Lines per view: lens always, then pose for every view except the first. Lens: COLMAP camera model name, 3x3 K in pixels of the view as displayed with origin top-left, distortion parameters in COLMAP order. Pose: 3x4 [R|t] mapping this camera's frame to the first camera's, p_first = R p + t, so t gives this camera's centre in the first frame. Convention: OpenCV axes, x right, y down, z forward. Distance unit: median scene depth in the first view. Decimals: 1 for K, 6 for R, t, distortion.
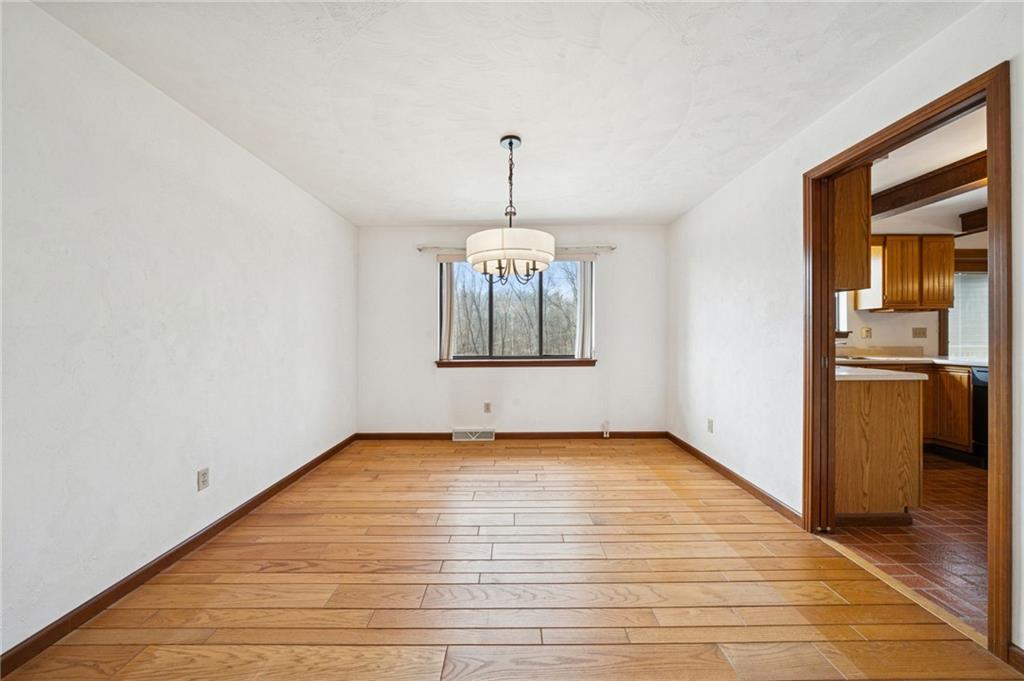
lens RADIAL K [[349.8, 0, 518.8], [0, 349.8, 335.8], [0, 0, 1]] dist [-0.006061, -0.000002]
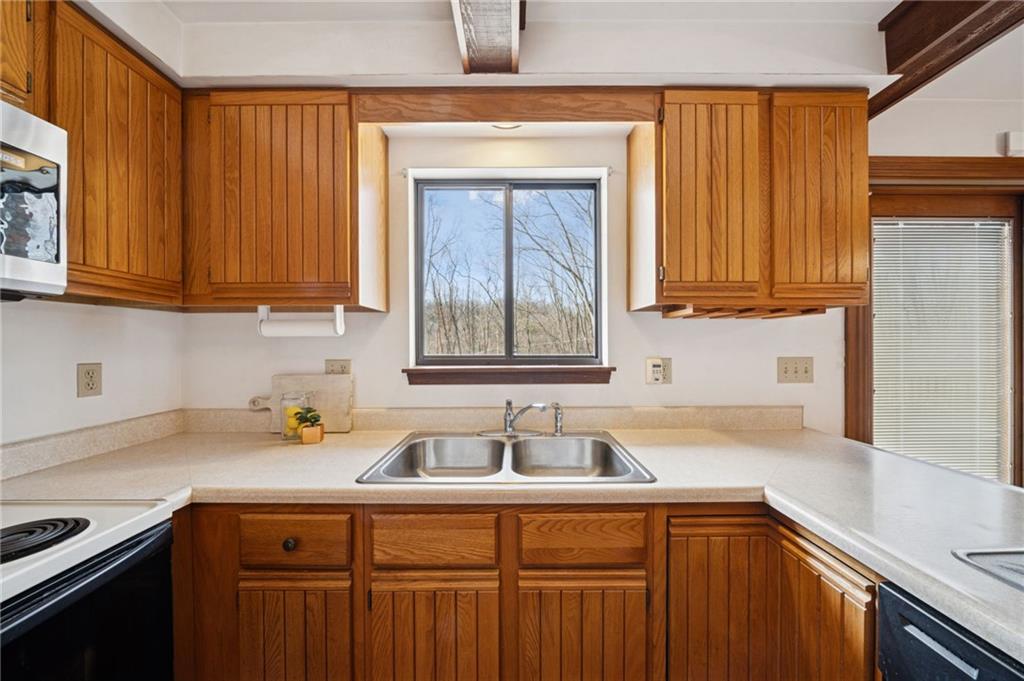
lens RADIAL K [[349.8, 0, 508.4], [0, 349.8, 345.0], [0, 0, 1]] dist [-0.006061, -0.000002]
pose [[0.999994, -0.002190, -0.002585, 0.893754], [0.002189, 0.999997, -0.000514, -0.039527], [0.002586, 0.000508, 0.999997, 0.651114]]
